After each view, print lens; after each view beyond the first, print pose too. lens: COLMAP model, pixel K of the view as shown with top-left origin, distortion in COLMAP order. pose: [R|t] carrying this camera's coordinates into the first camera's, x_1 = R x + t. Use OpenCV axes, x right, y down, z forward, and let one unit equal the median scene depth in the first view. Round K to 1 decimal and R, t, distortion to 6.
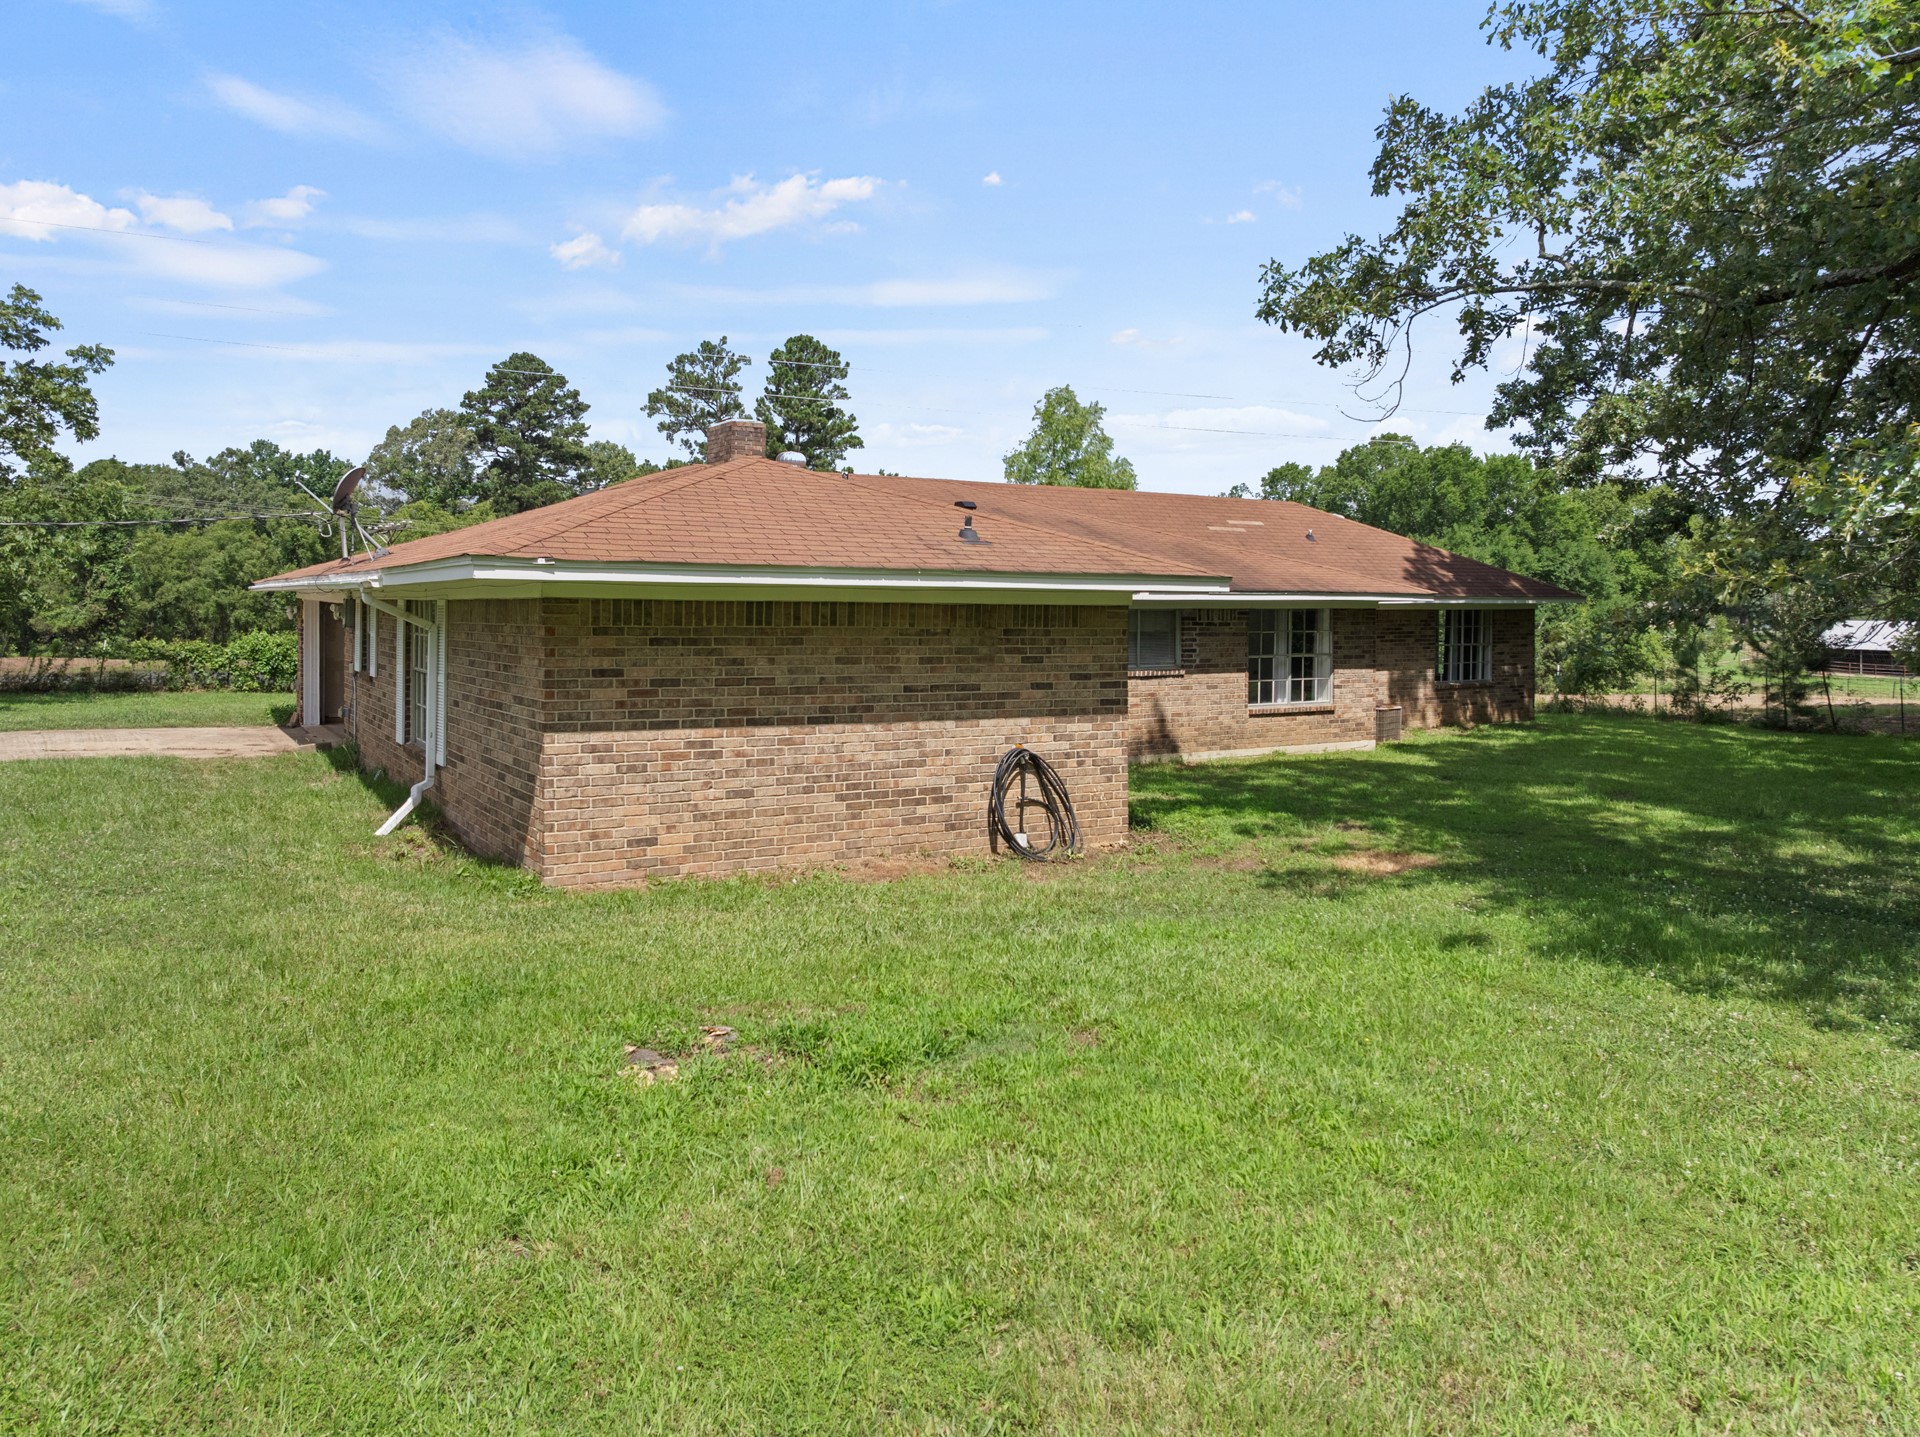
lens RADIAL K [[1380.3, 0, 967.9], [0, 1380.3, 651.6], [0, 0, 1]] dist [0.062866, -0.190161]
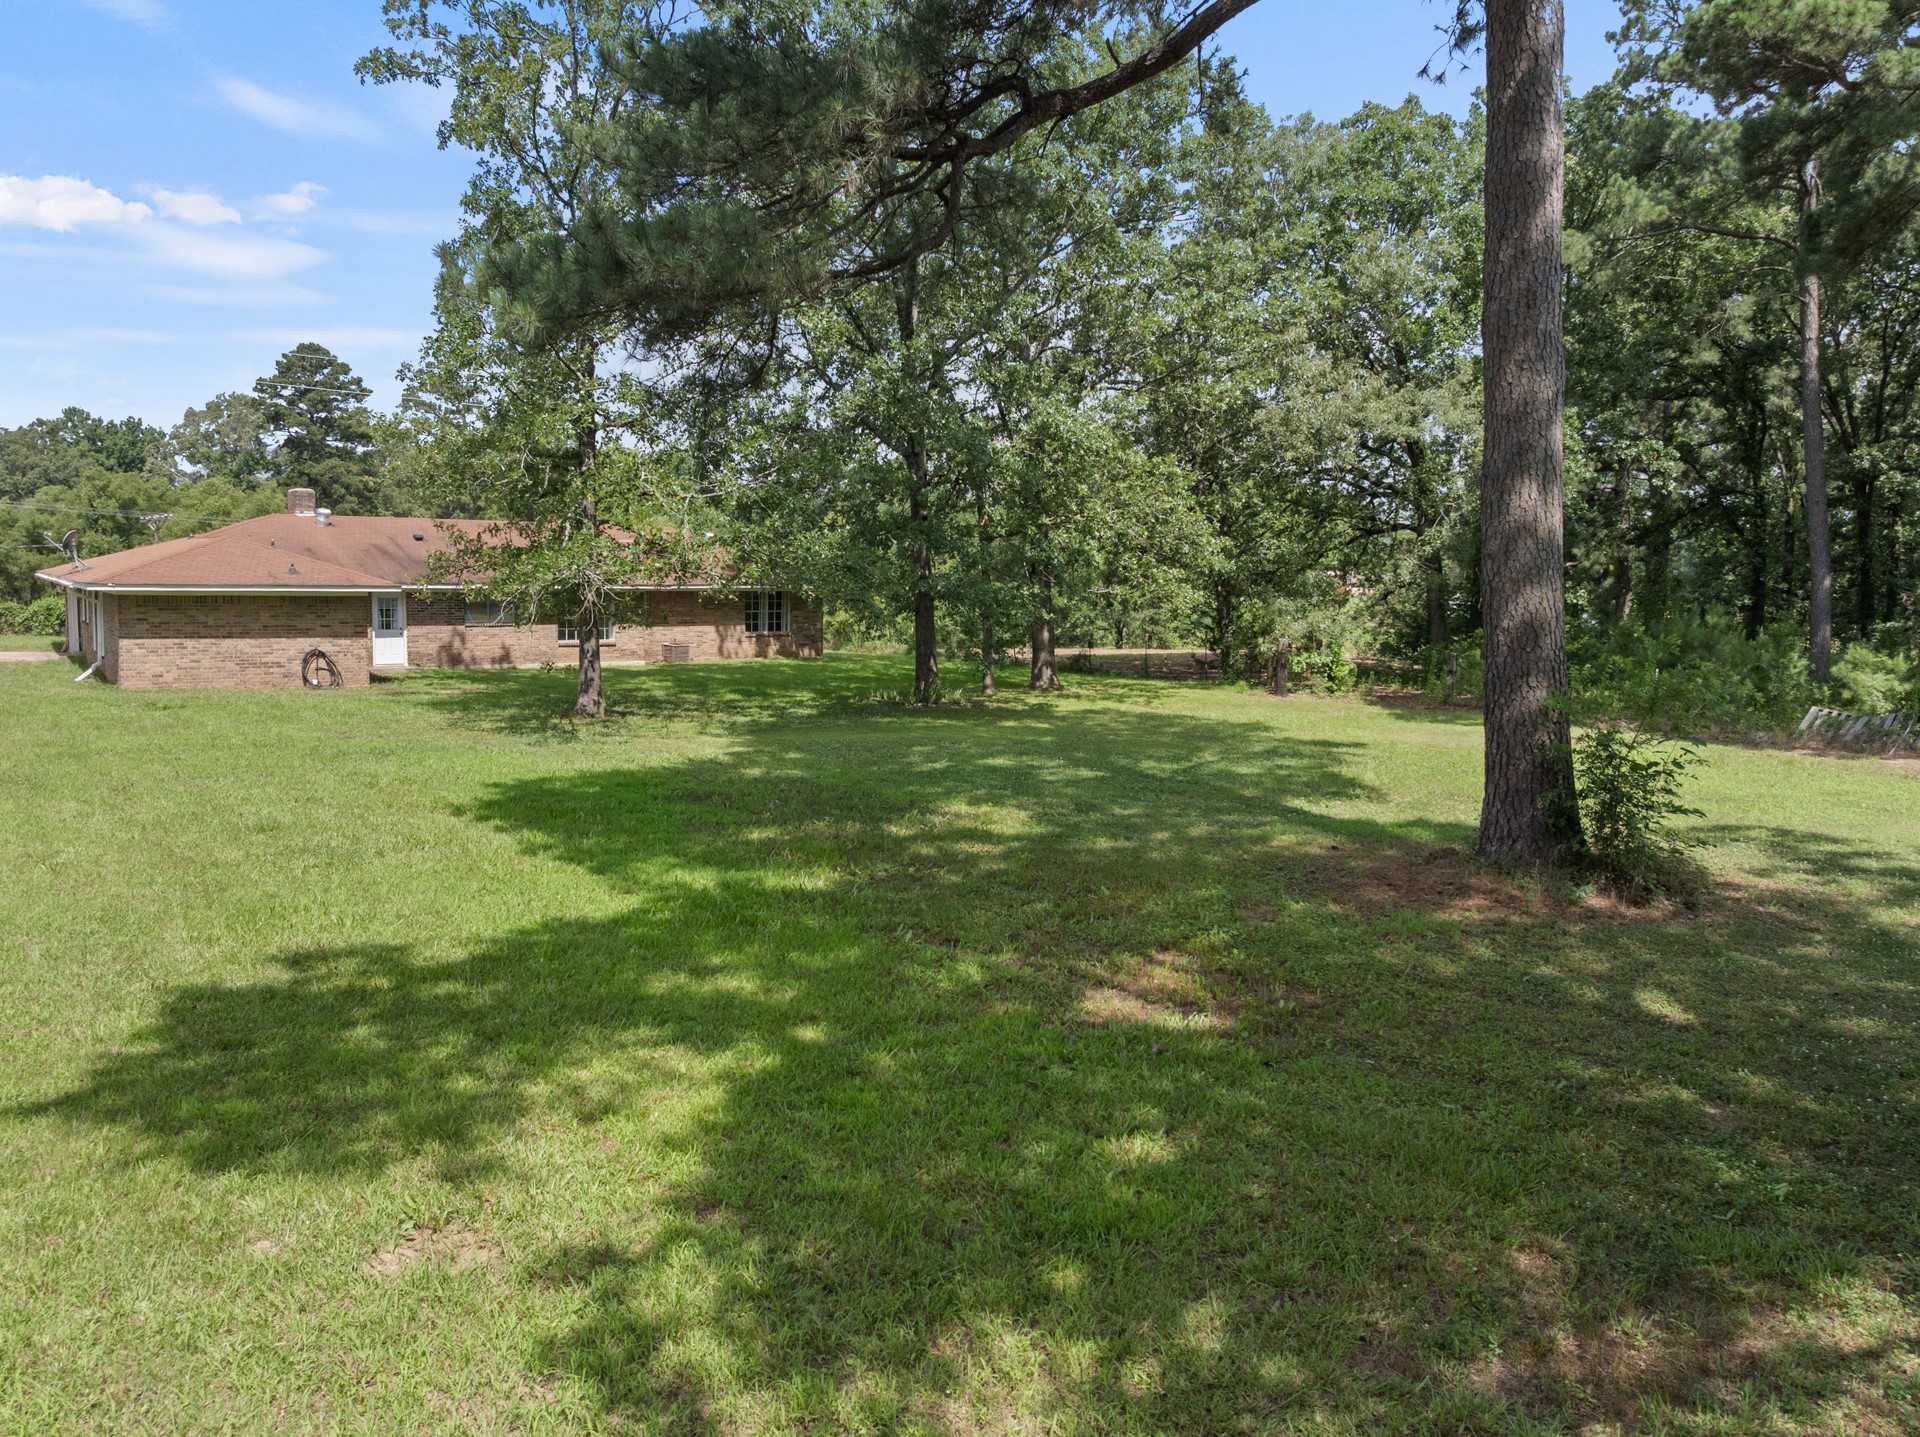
lens RADIAL K [[1411.3, 0, 960.0], [0, 1411.3, 718.5], [0, 0, 1]] dist [-0.007972, -0.005361]
pose [[0.996772, 0.001883, 0.080265, 0.597439], [-0.007865, 0.997207, 0.074272, -0.005486], [-0.079901, -0.074664, 0.994003, -1.039270]]
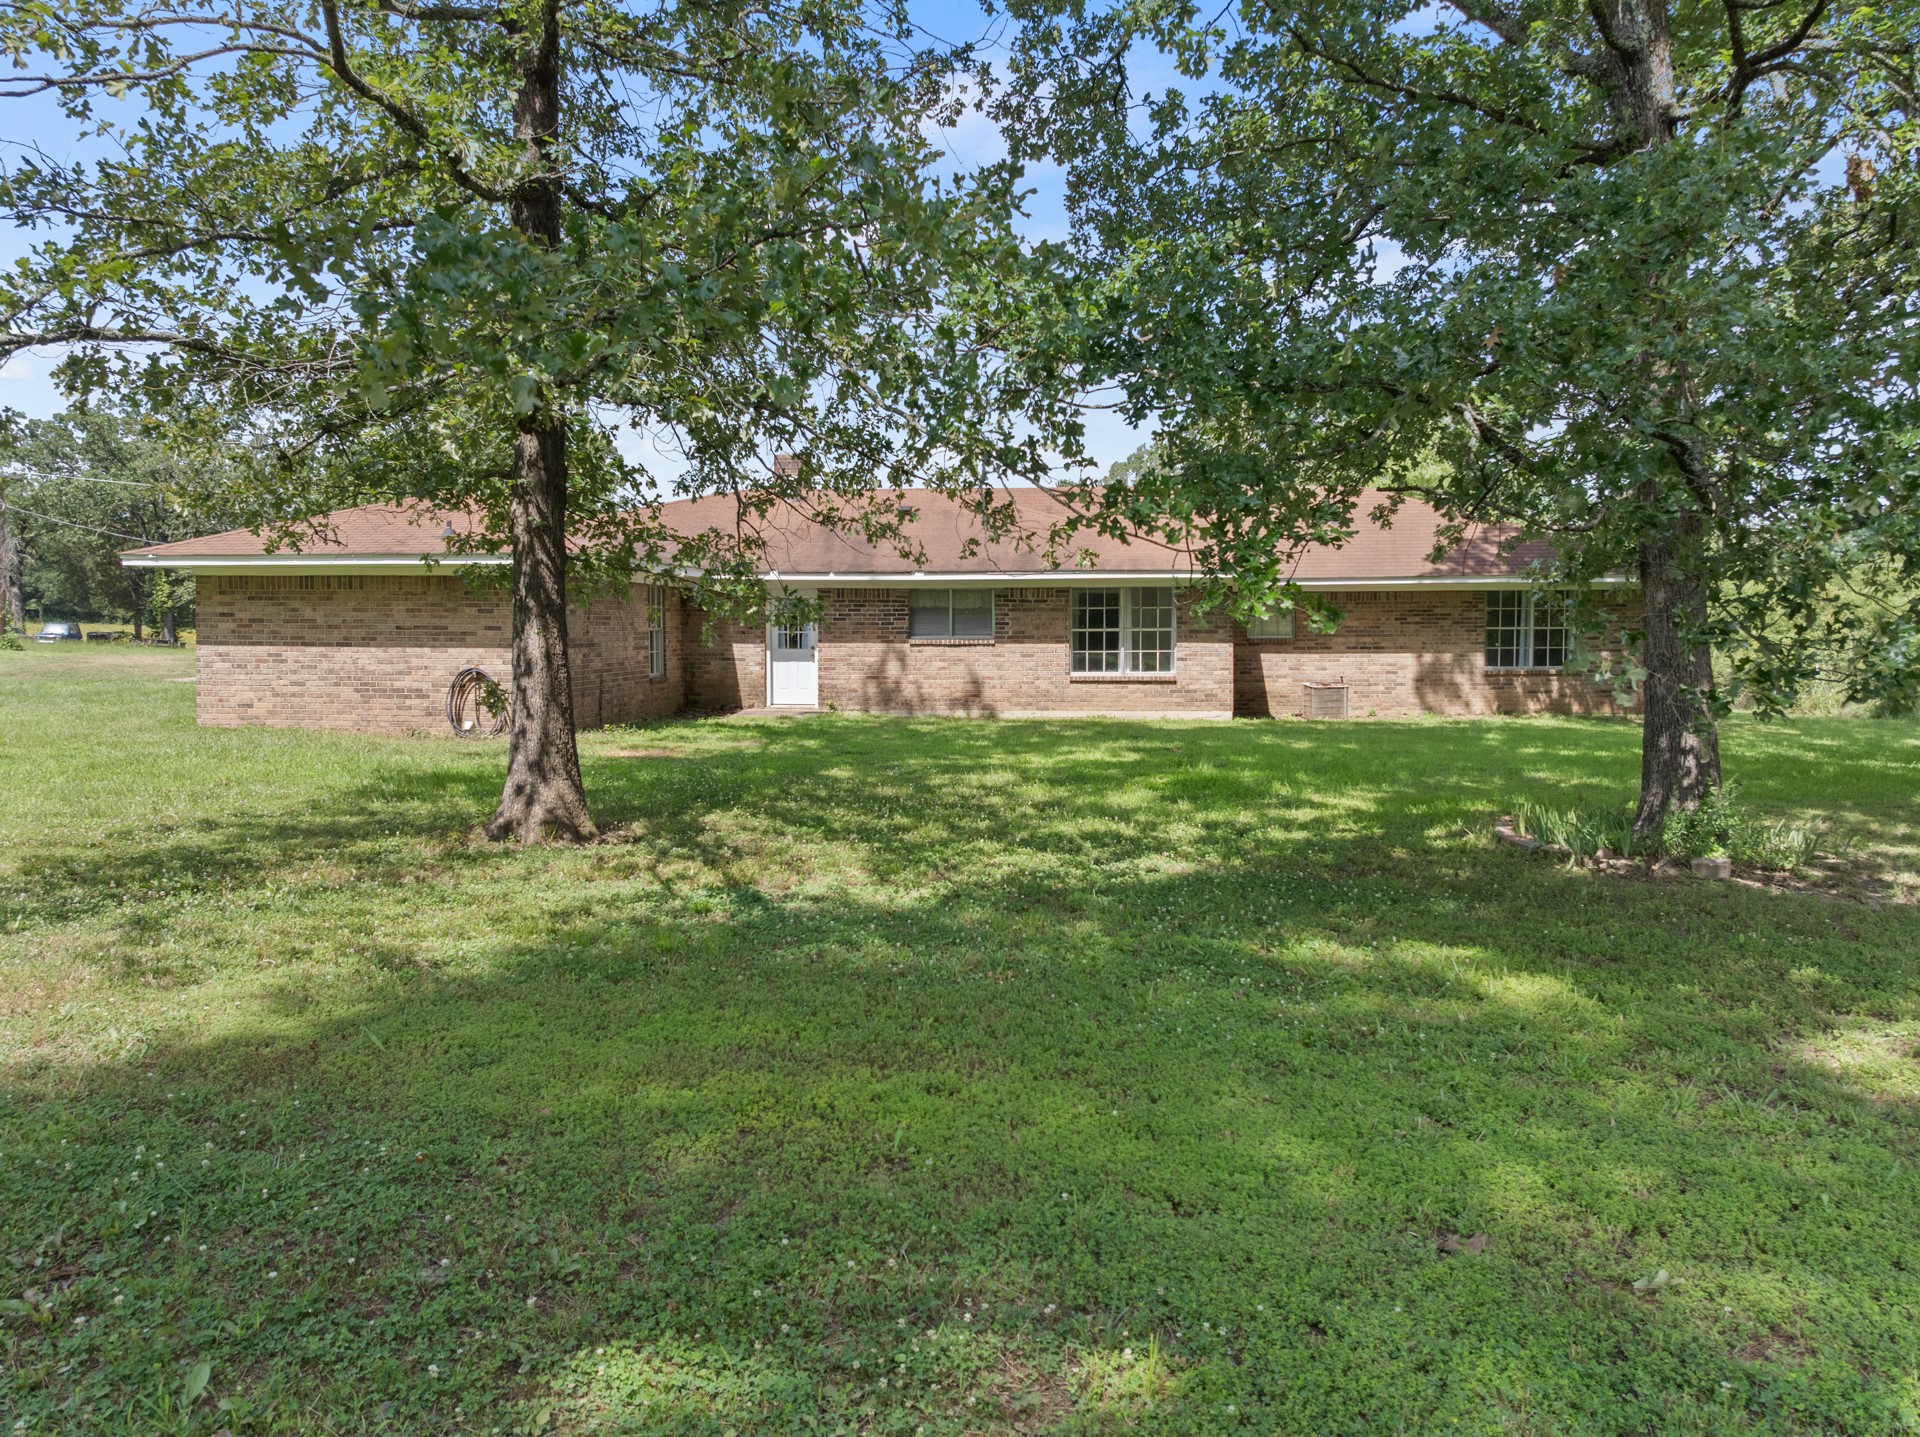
lens RADIAL K [[1379.5, 0, 960.0], [0, 1379.5, 718.5], [0, 0, 1]] dist [-0.007062, 0.004505]
pose [[0.807922, 0.034690, -0.588268, 0.769980], [-0.014458, 0.999132, 0.039062, 0.032258], [0.589112, -0.023054, 0.807722, 0.032692]]
